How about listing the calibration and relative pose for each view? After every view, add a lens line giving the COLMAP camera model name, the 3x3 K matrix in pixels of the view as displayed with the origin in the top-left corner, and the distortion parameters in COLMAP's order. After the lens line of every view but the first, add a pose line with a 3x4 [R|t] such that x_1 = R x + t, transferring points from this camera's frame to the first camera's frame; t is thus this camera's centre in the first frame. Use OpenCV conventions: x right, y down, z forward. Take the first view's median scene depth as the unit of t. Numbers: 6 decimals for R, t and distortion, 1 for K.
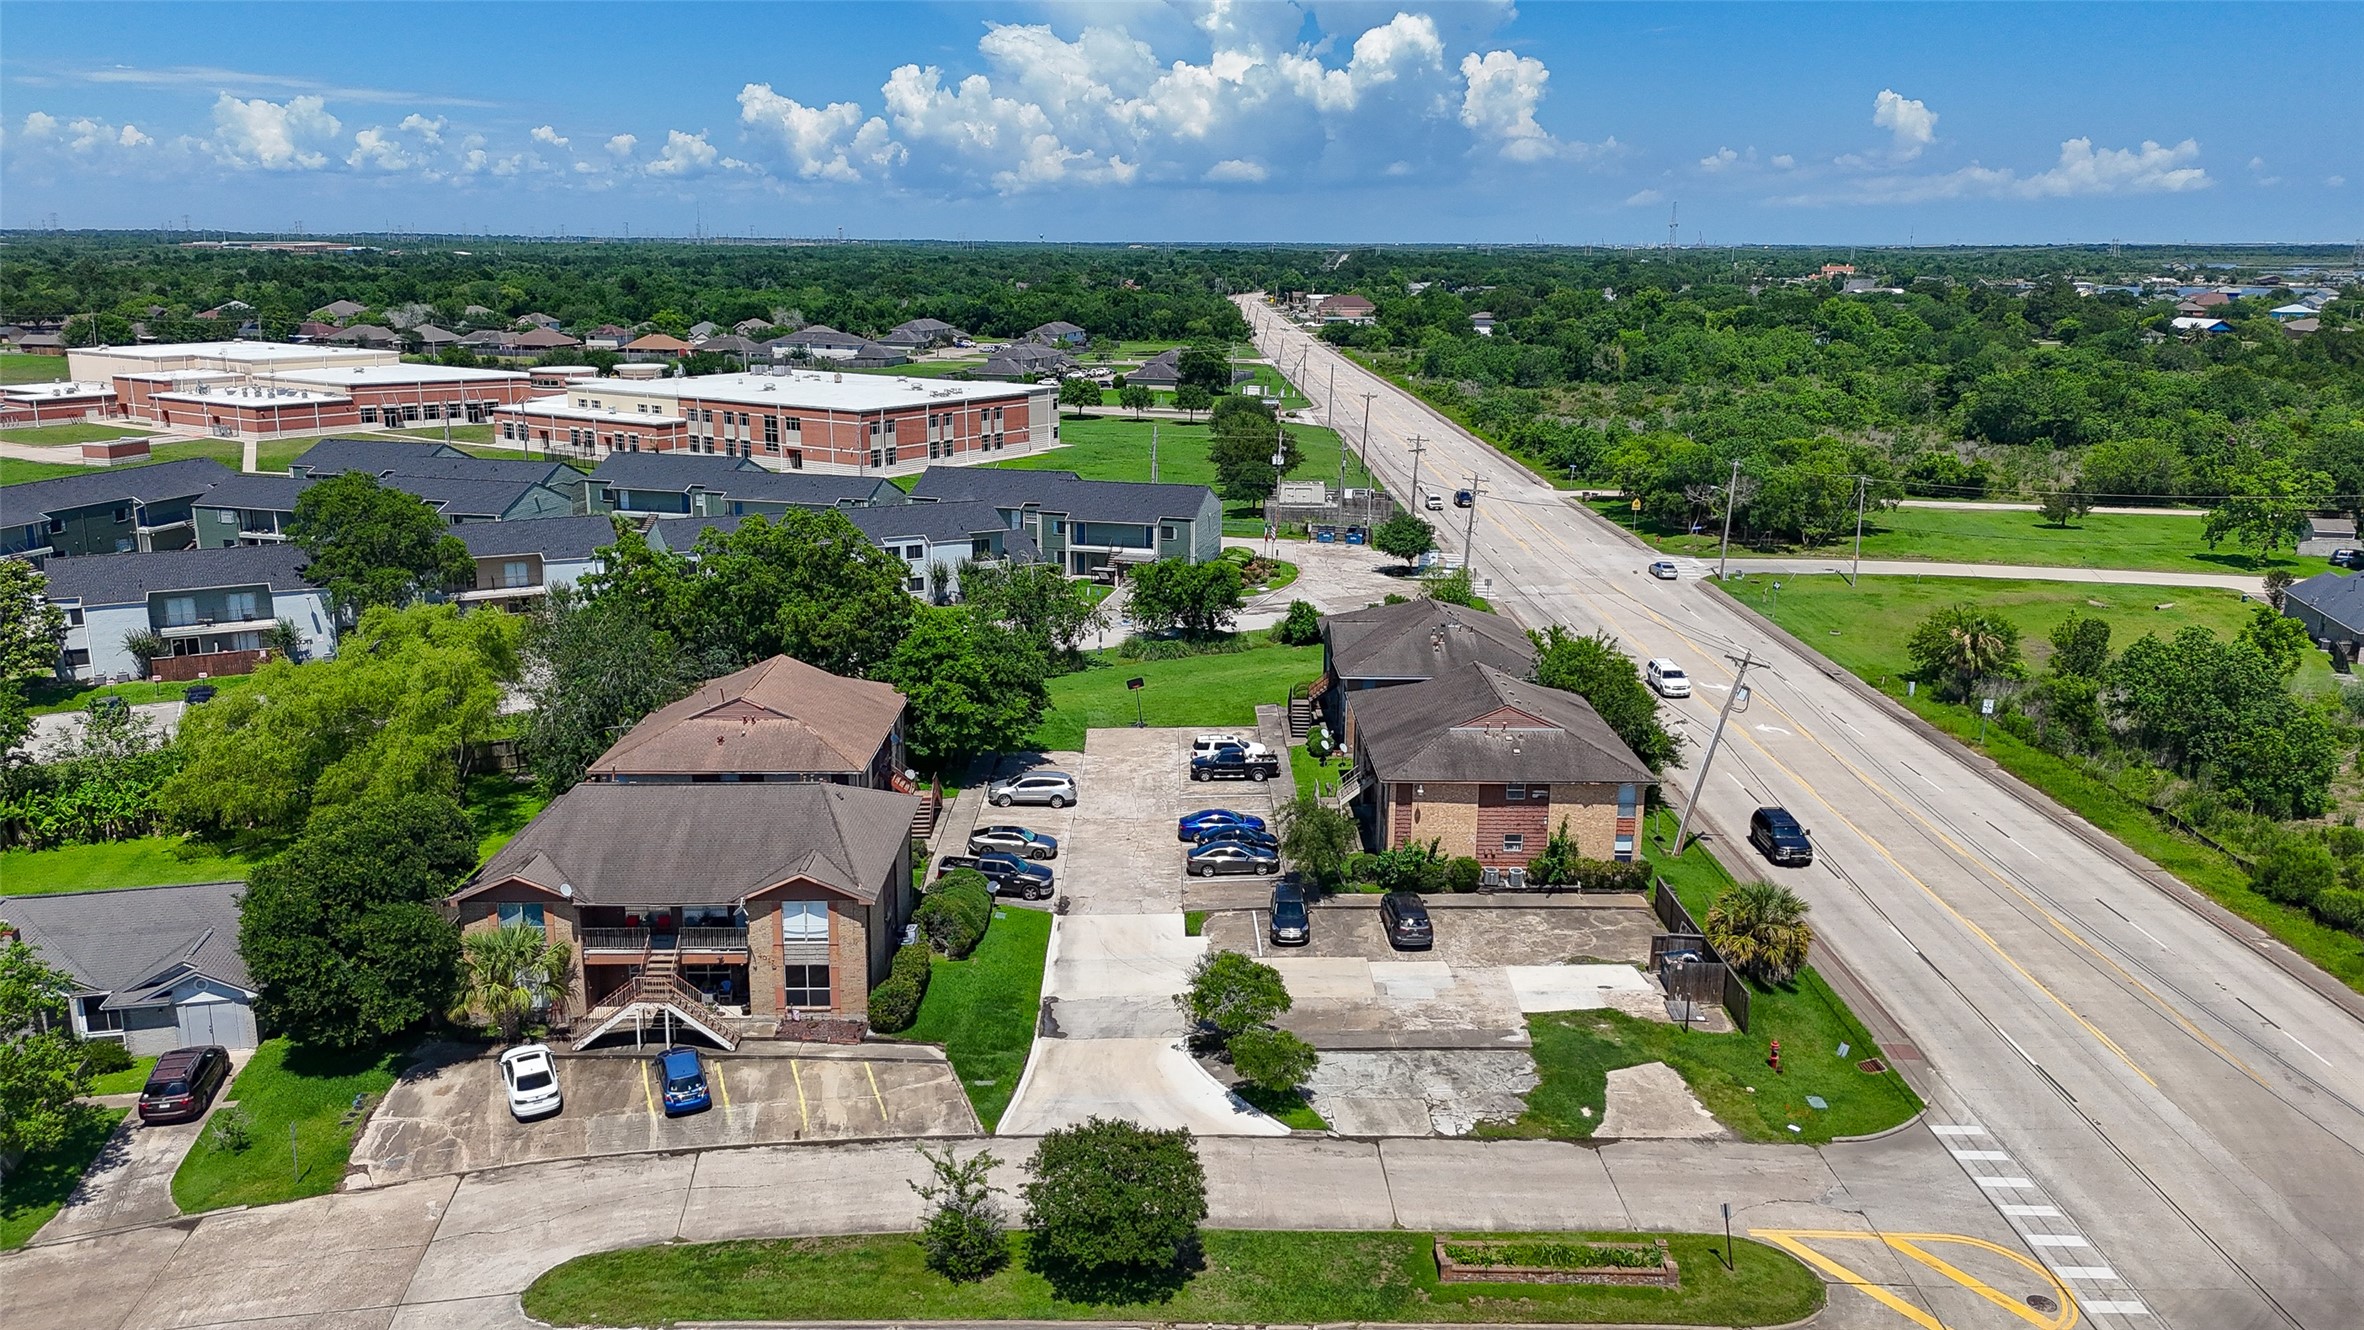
lens RADIAL K [[1737.4, 0, 1179.6], [0, 1737.4, 654.3], [0, 0, 1]] dist [0.088967, -0.092411]
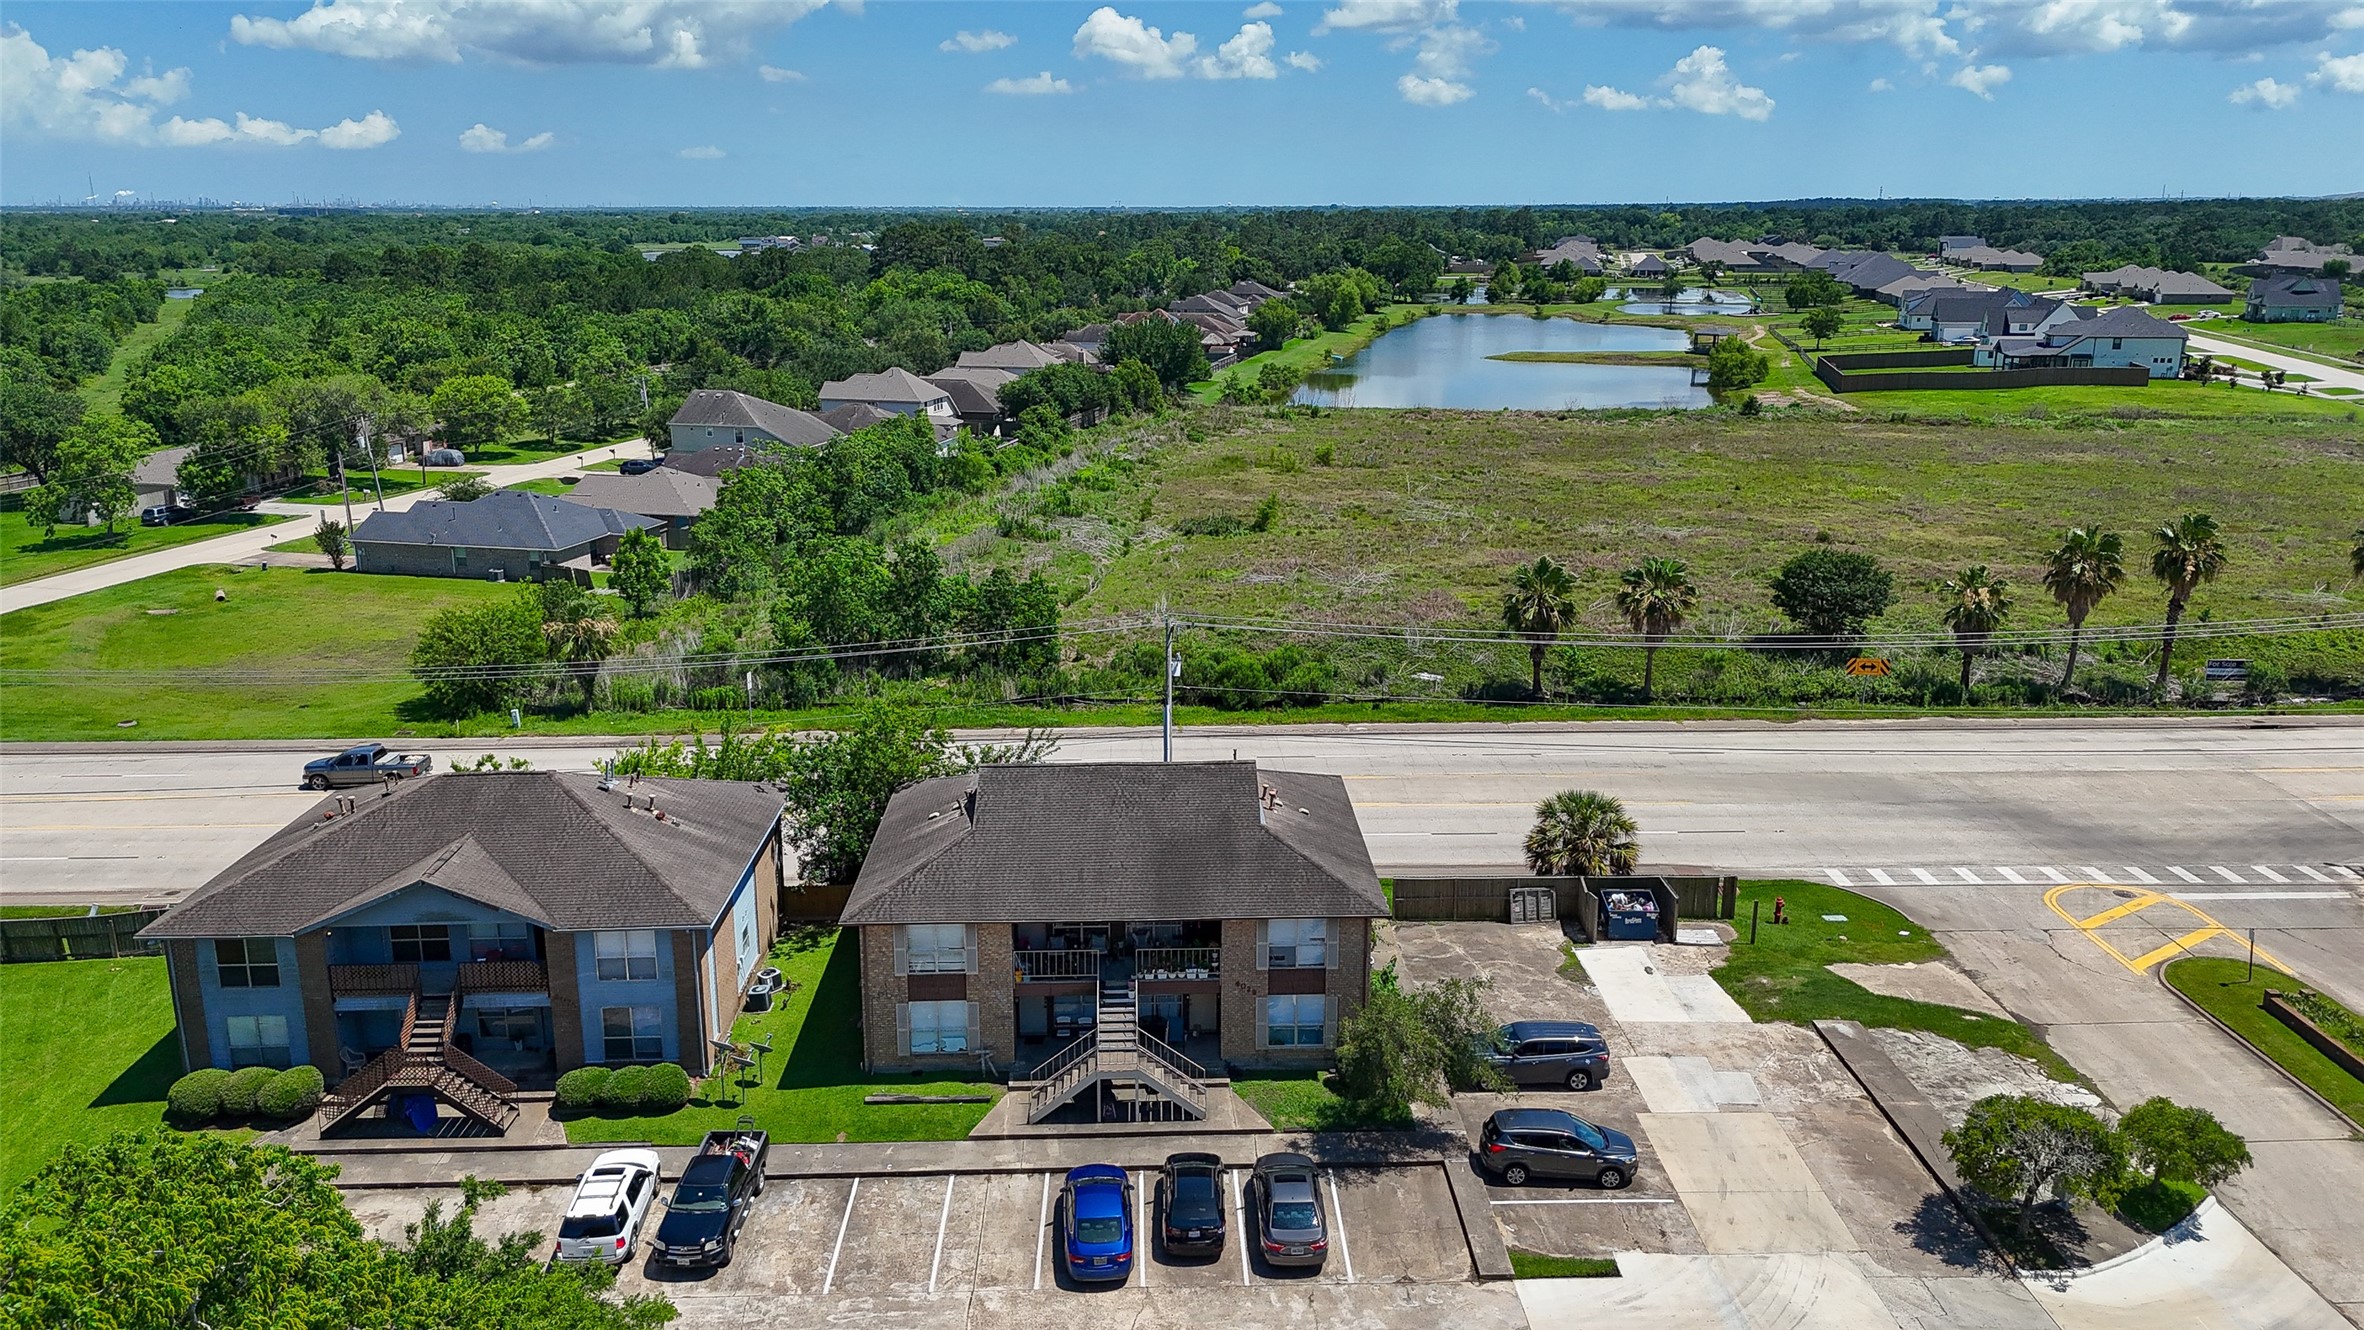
lens RADIAL K [[1737.4, 0, 1182.0], [0, 1737.4, 662.8], [0, 0, 1]] dist [0.088967, -0.092411]
pose [[-0.023338, -0.258697, 0.965676, -0.448809], [0.234809, 0.937500, 0.256824, -0.185178], [-0.971761, 0.232743, 0.038865, 0.981509]]
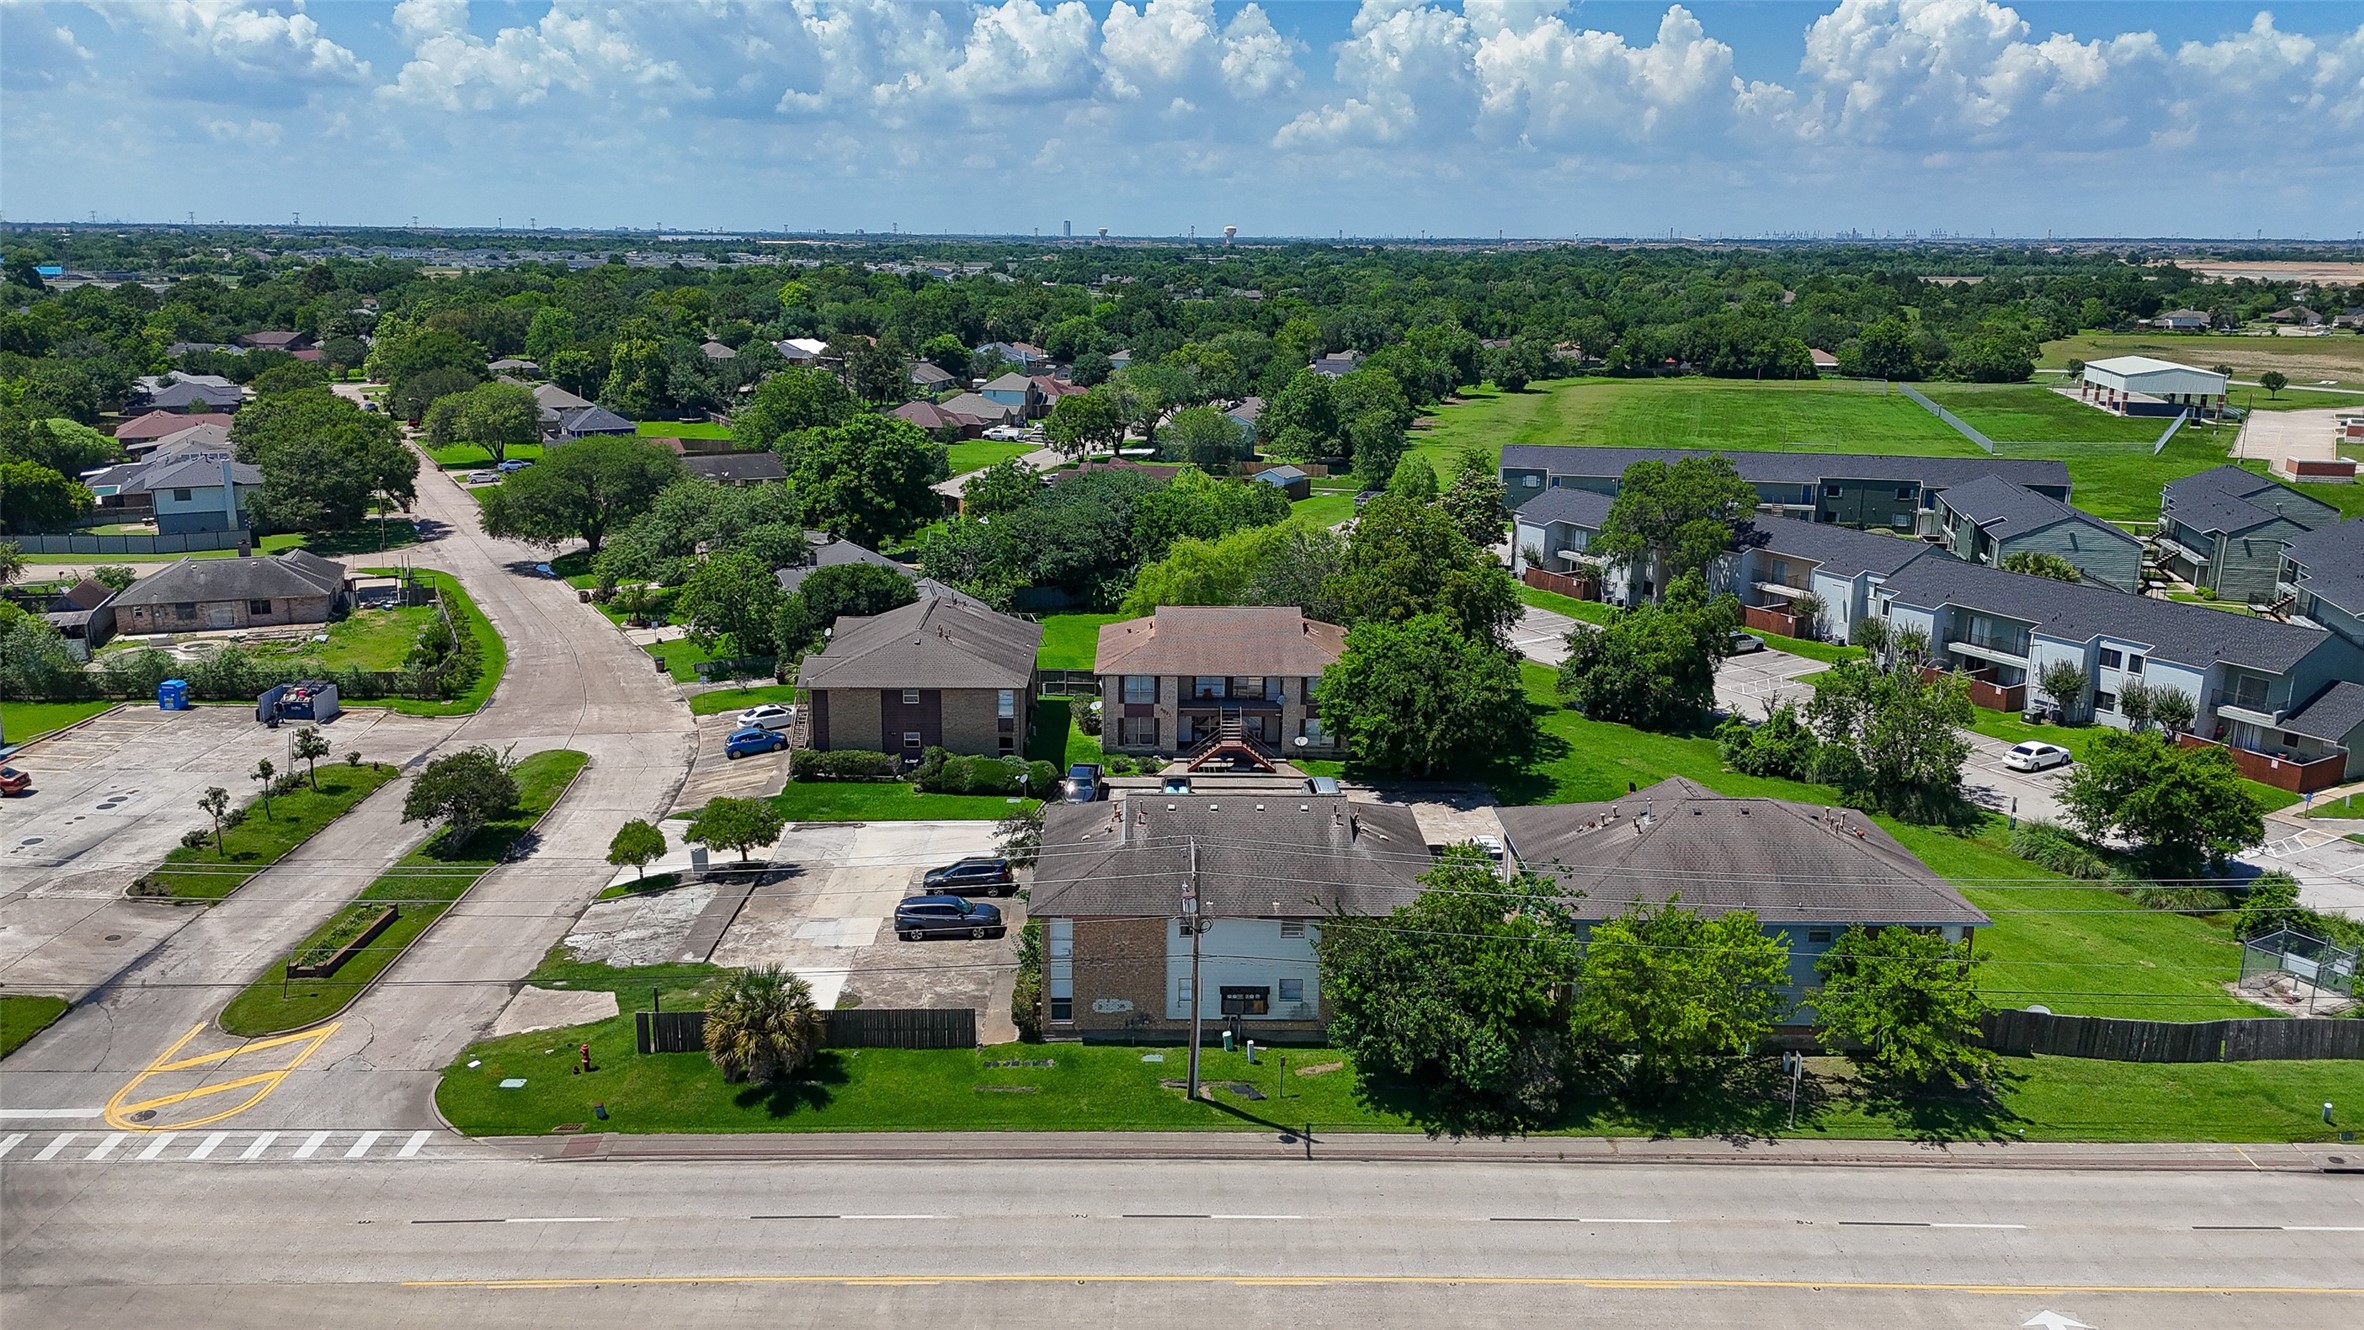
lens RADIAL K [[1737.4, 0, 1182.5], [0, 1737.4, 659.0], [0, 0, 1]] dist [0.088967, -0.092411]
pose [[0.008754, 0.231349, -0.972831, 0.982316], [-0.238561, 0.945261, 0.222646, -0.224633], [0.971088, 0.230130, 0.063466, 0.947903]]
